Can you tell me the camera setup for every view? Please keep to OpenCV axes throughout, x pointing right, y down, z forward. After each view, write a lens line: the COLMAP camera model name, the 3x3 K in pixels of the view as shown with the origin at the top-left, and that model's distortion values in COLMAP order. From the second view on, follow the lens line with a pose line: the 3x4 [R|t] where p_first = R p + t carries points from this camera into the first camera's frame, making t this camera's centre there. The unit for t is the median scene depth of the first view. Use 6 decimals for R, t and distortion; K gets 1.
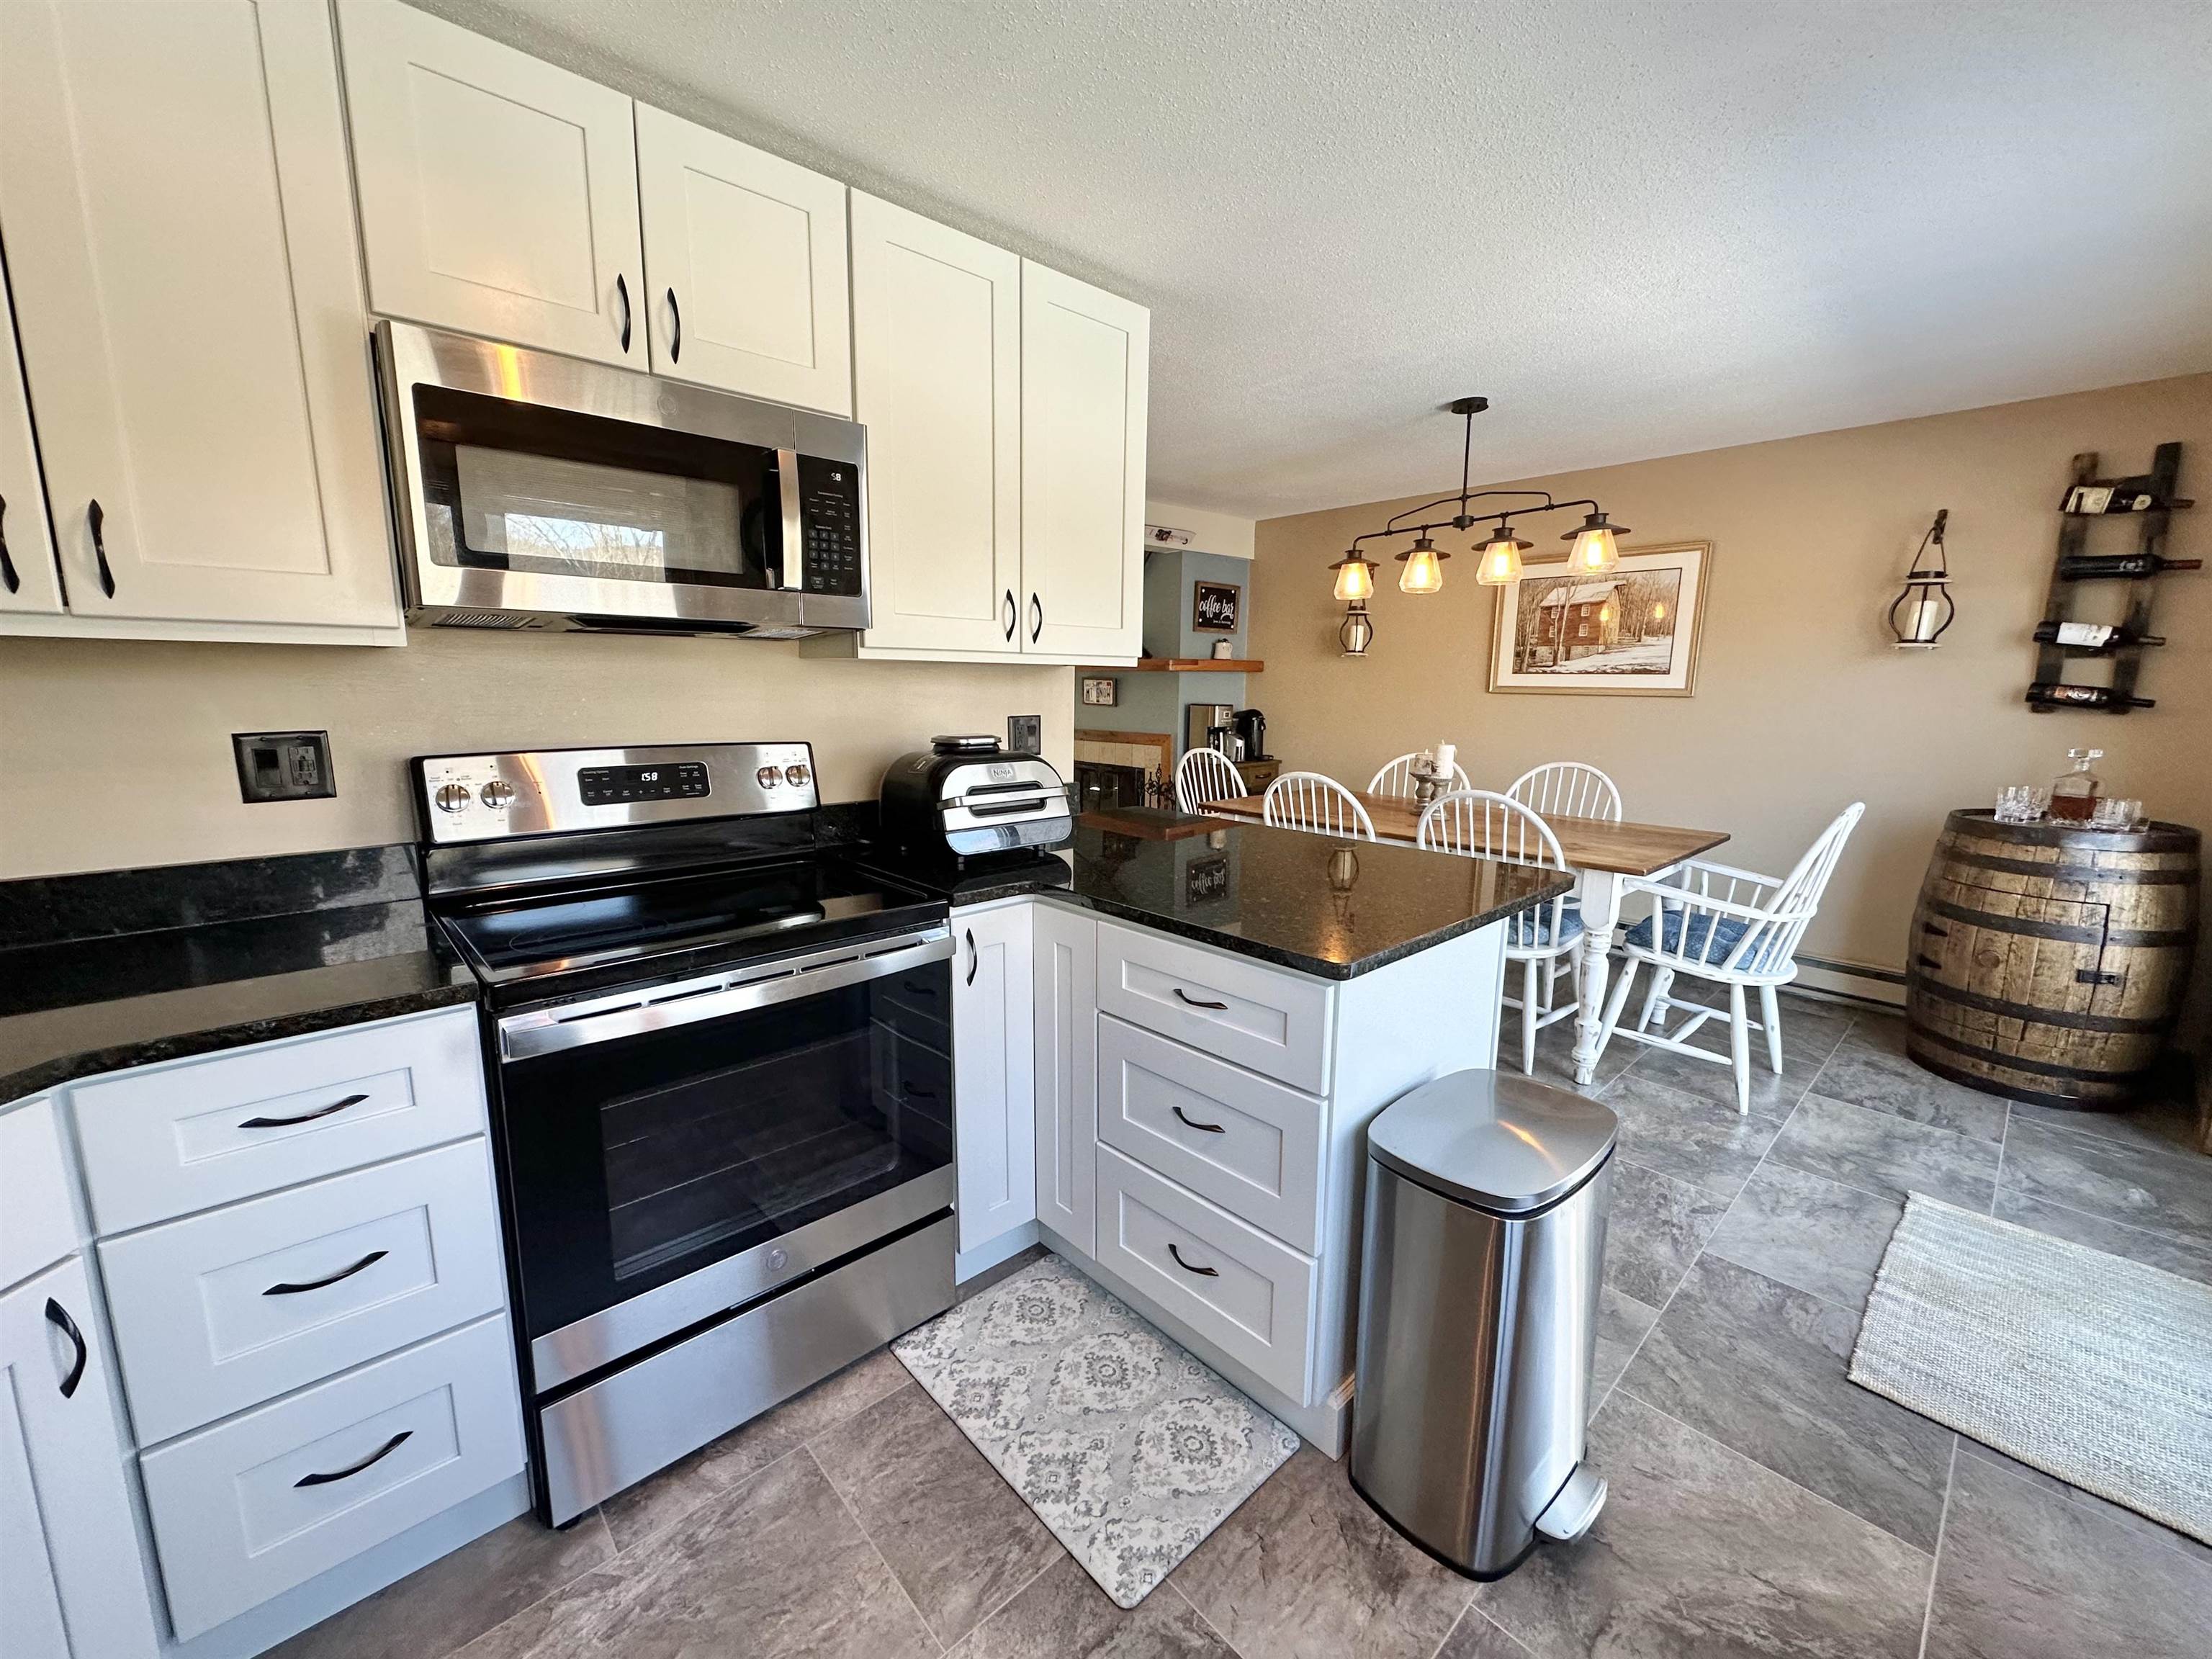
lens RADIAL K [[889.2, 0, 1106.0], [0, 889.2, 829.5], [0, 0, 1]] dist [0.009581, 0.000087]
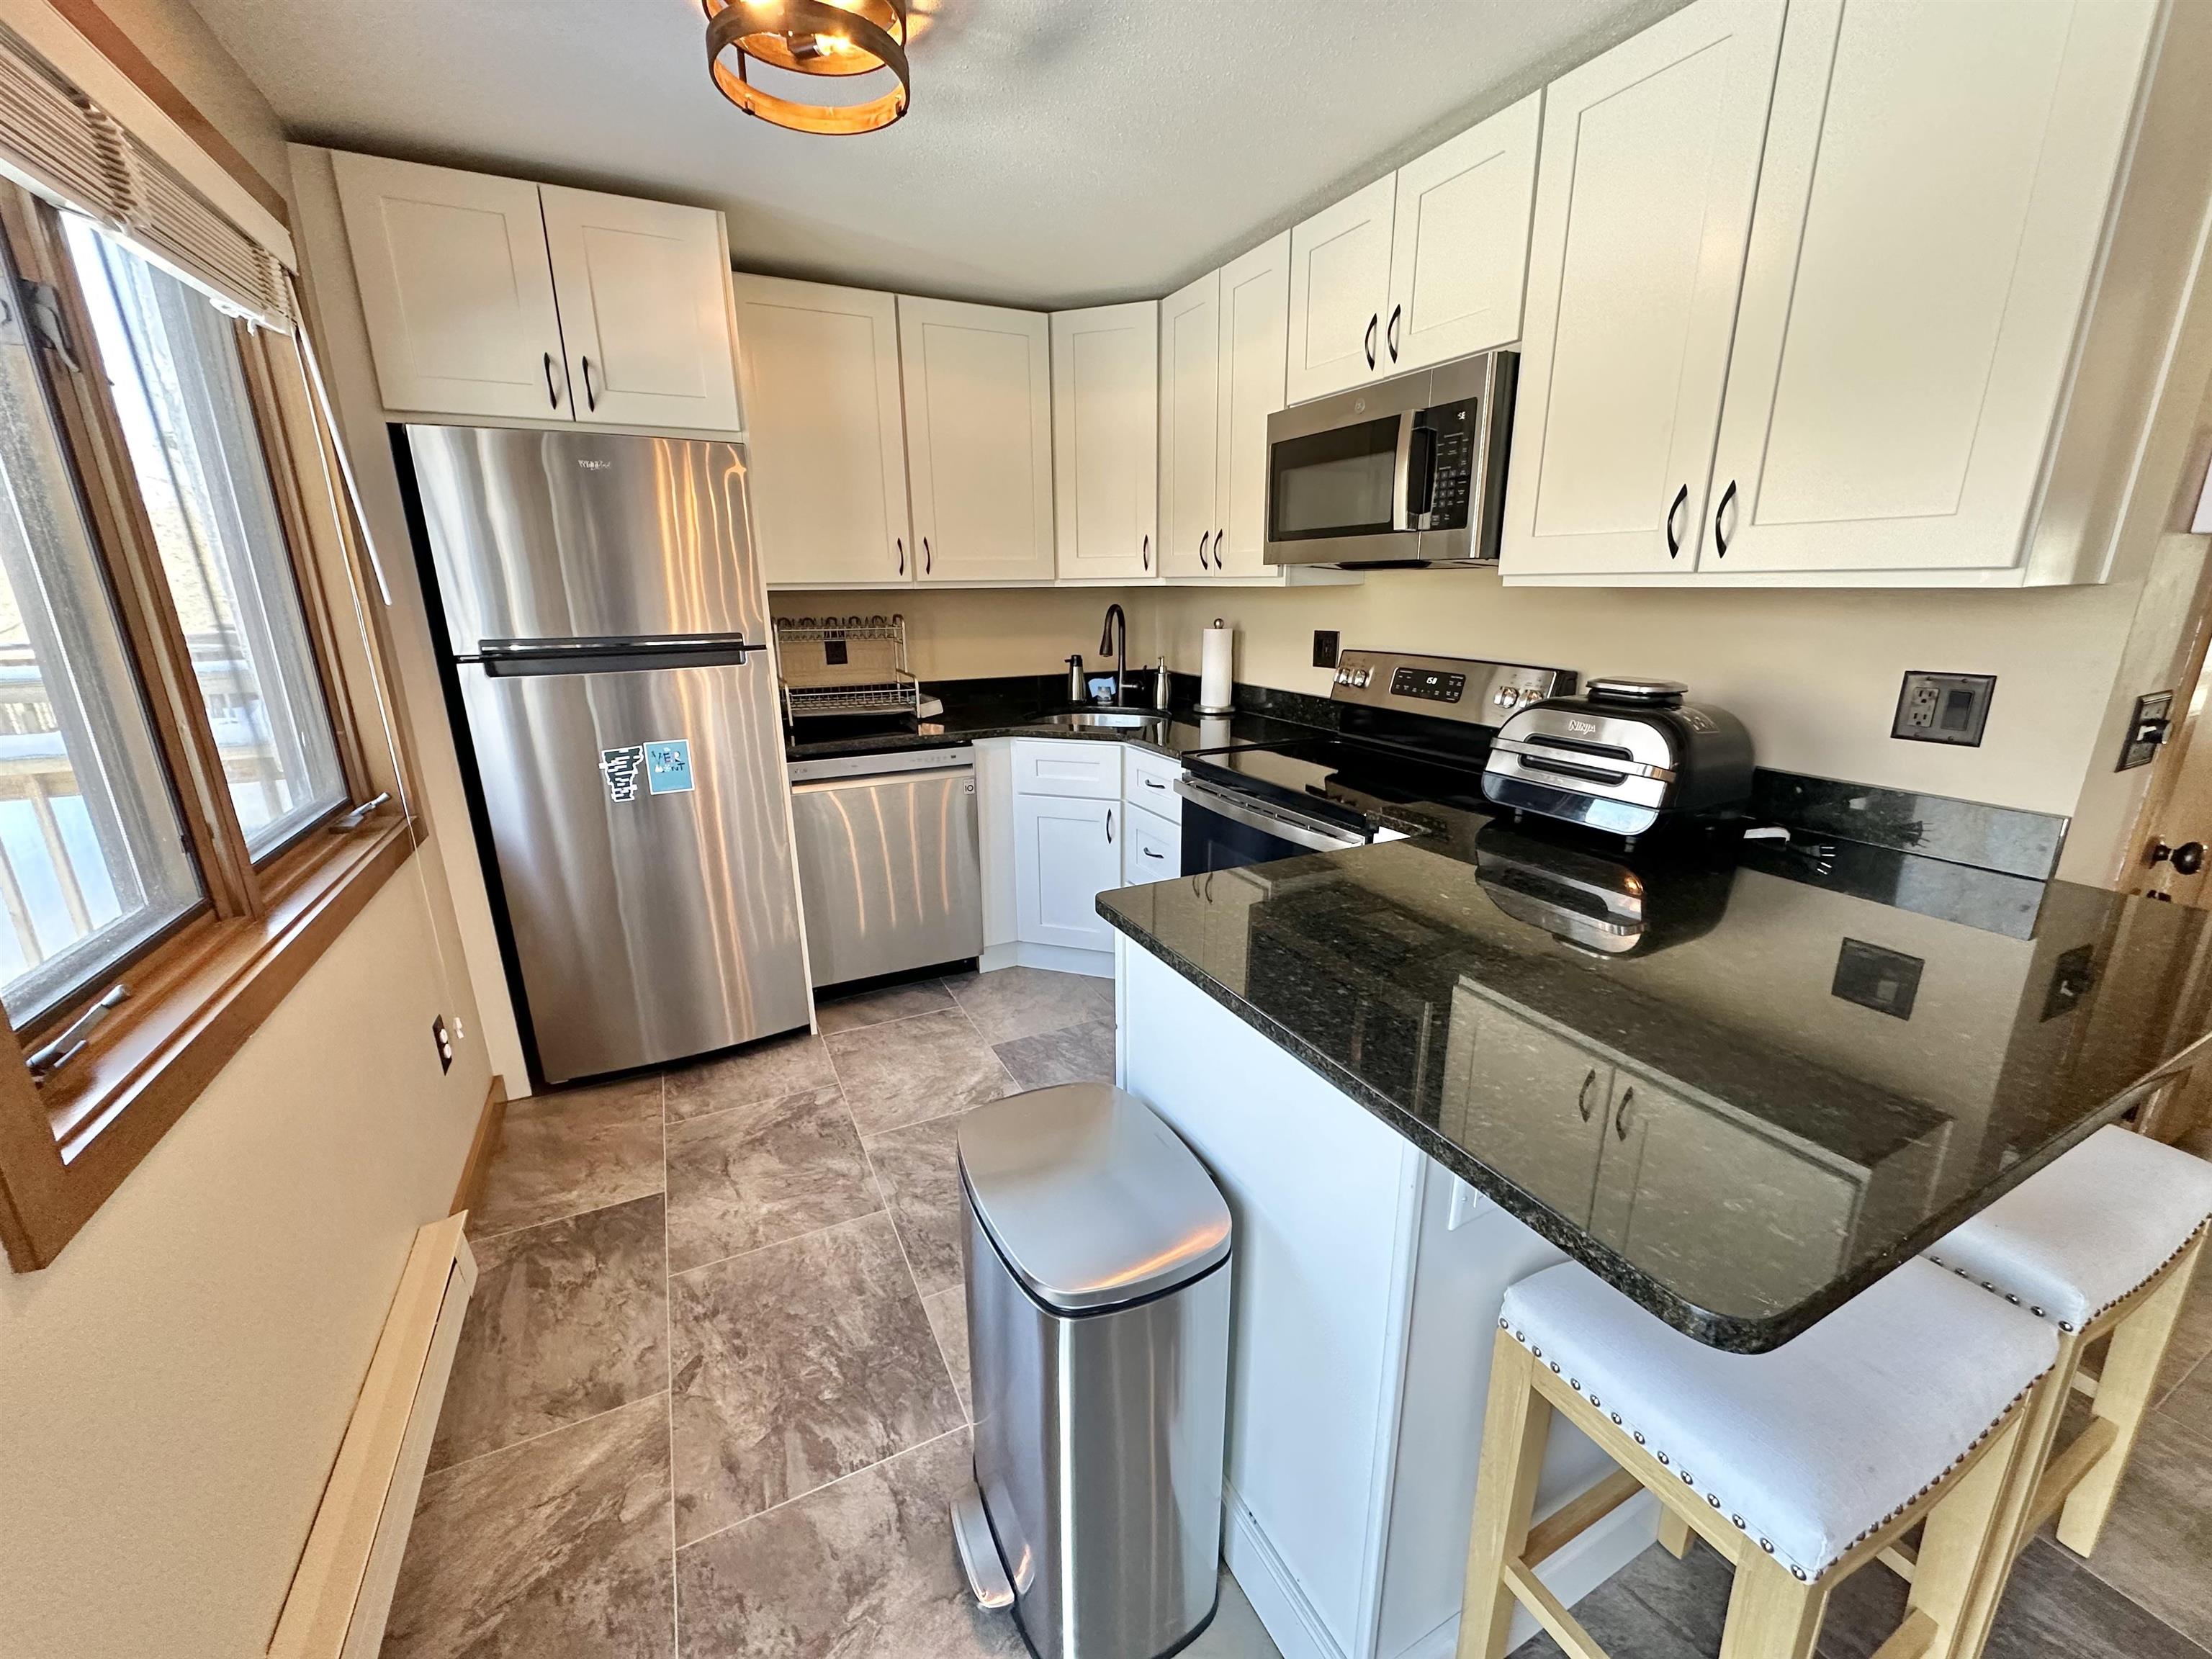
lens RADIAL K [[878.7, 0, 1106.0], [0, 878.7, 829.5], [0, 0, 1]] dist [-0.000257, 0.000262]
pose [[-0.276226, 0.252908, -0.927220, 1.039870], [-0.154819, 0.940448, 0.302638, -0.204330], [0.948541, 0.227147, -0.220621, 1.061579]]
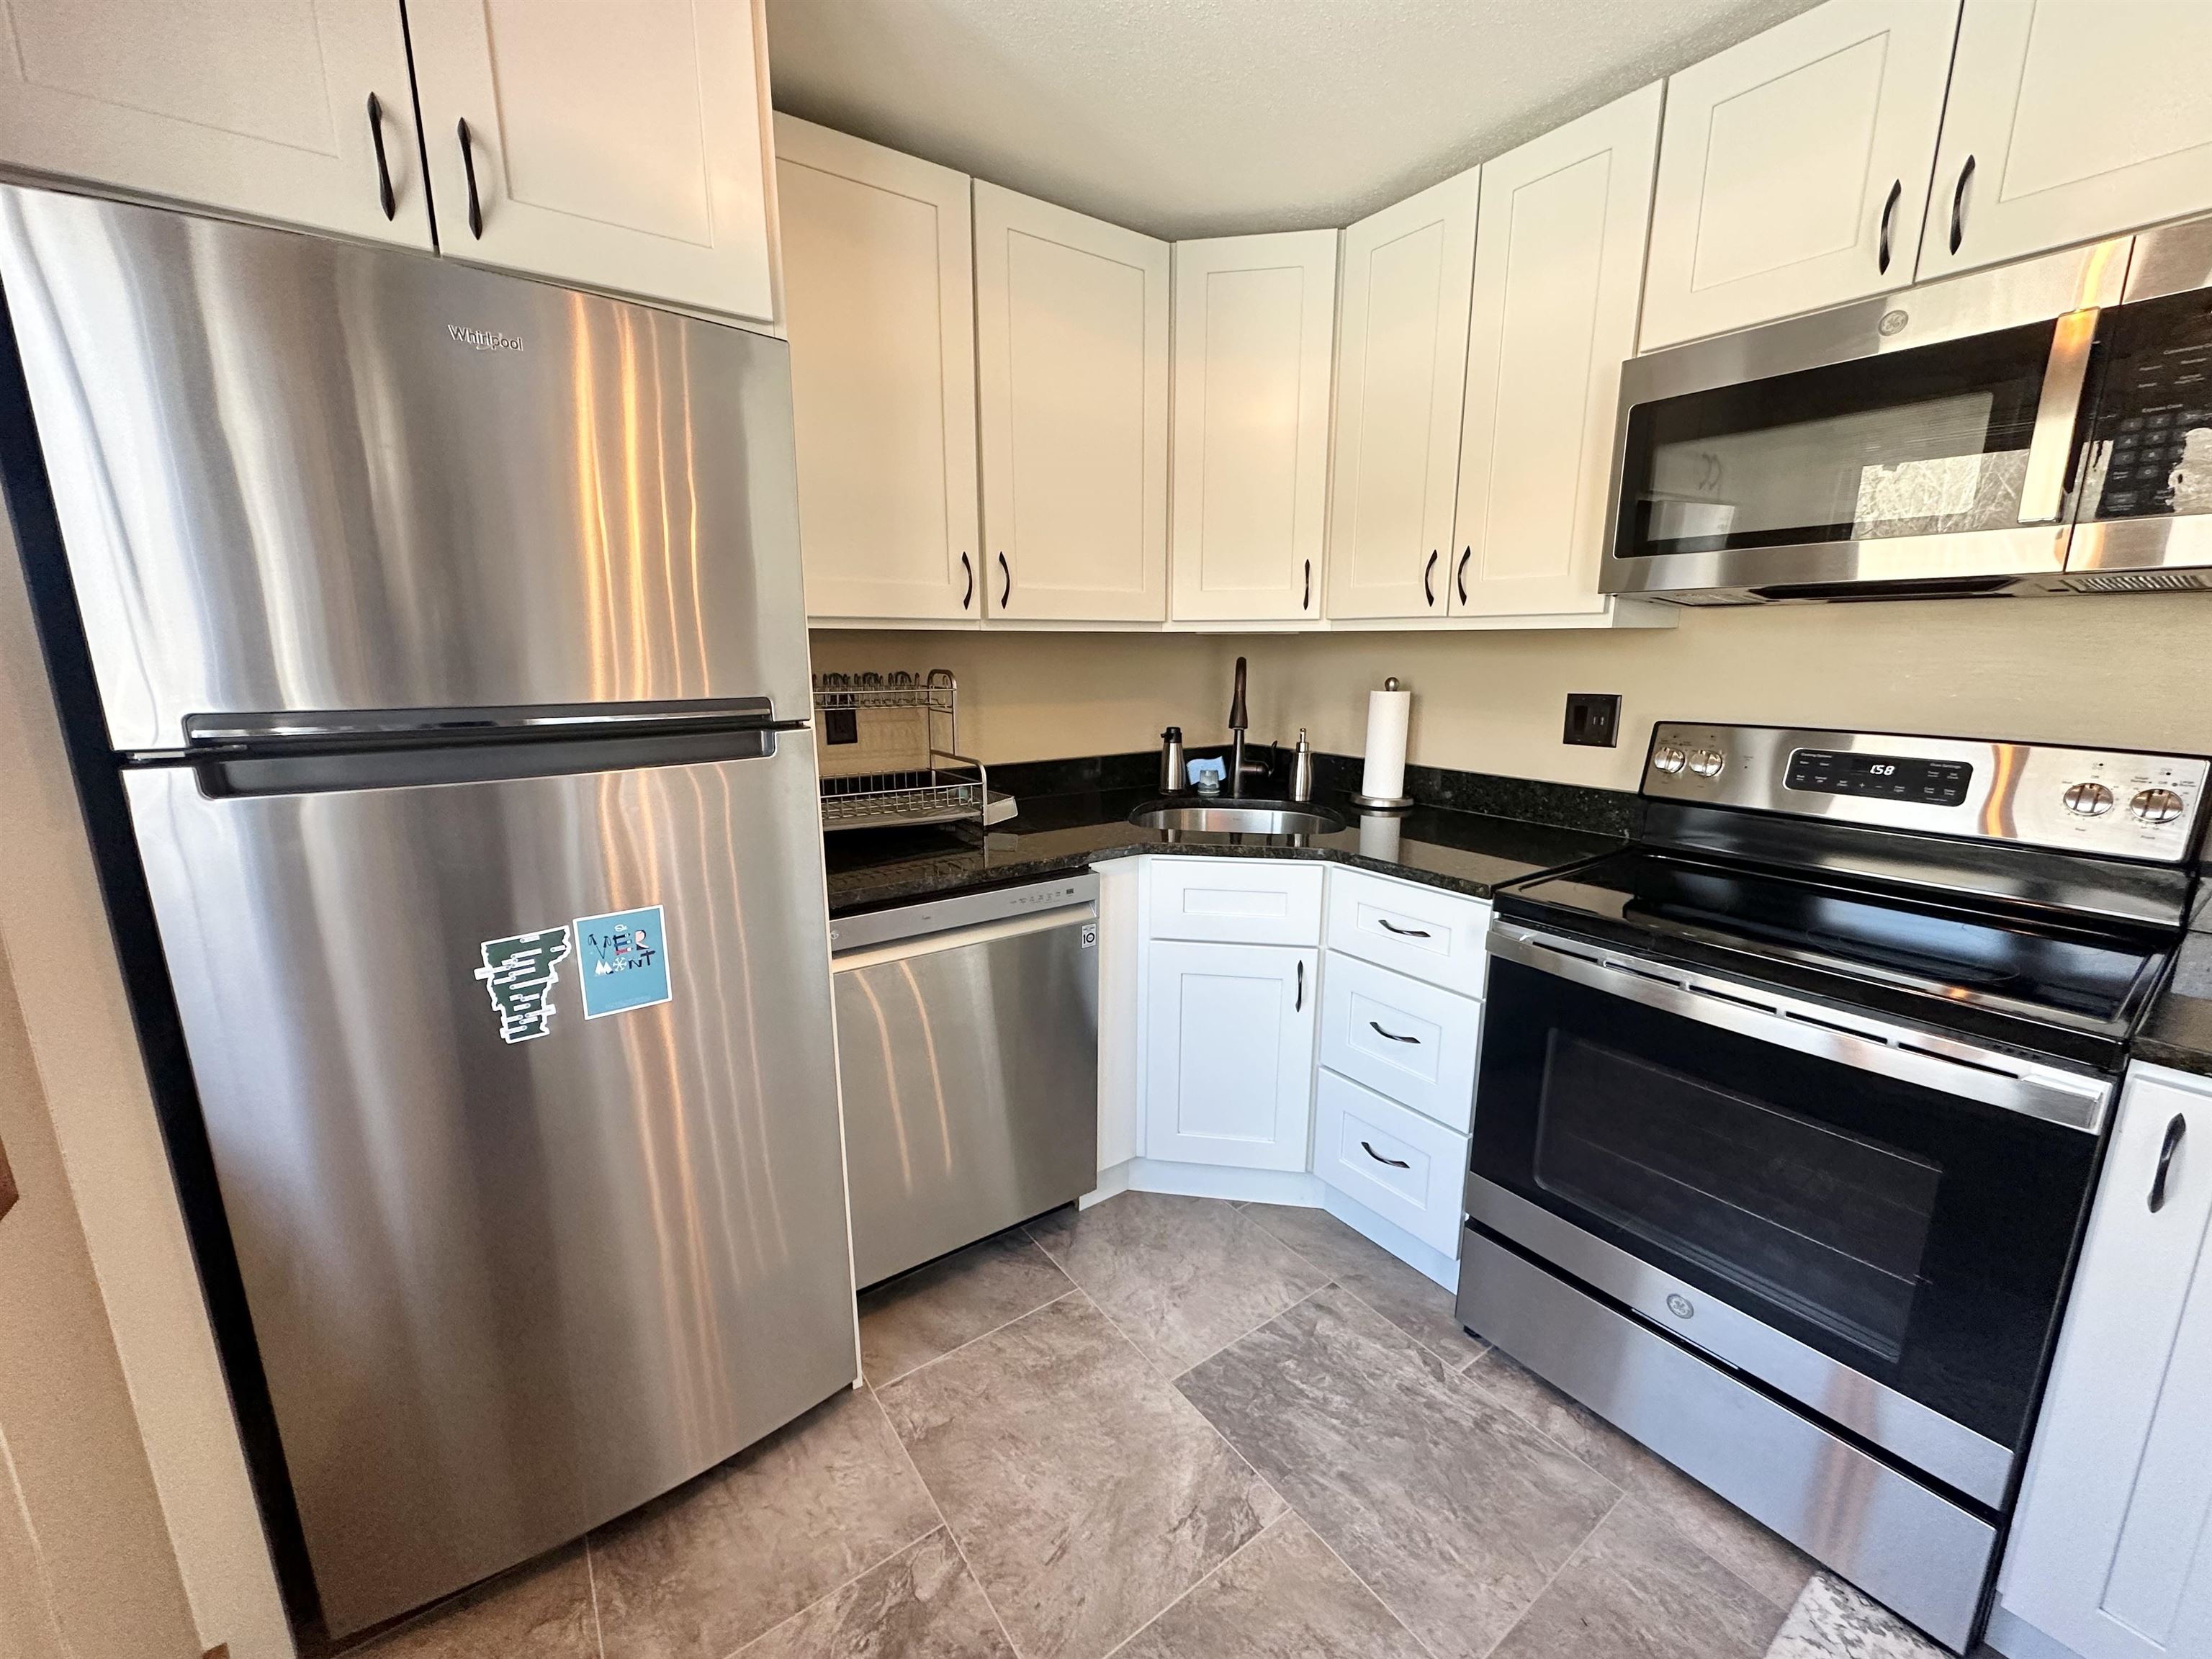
lens RADIAL K [[878.7, 0, 1106.0], [0, 878.7, 829.5], [0, 0, 1]] dist [-0.000257, 0.000262]
pose [[-0.119006, 0.192696, -0.974015, 0.479382], [-0.166873, 0.963151, 0.210935, -0.069405], [0.978770, 0.187639, -0.082465, 0.432533]]
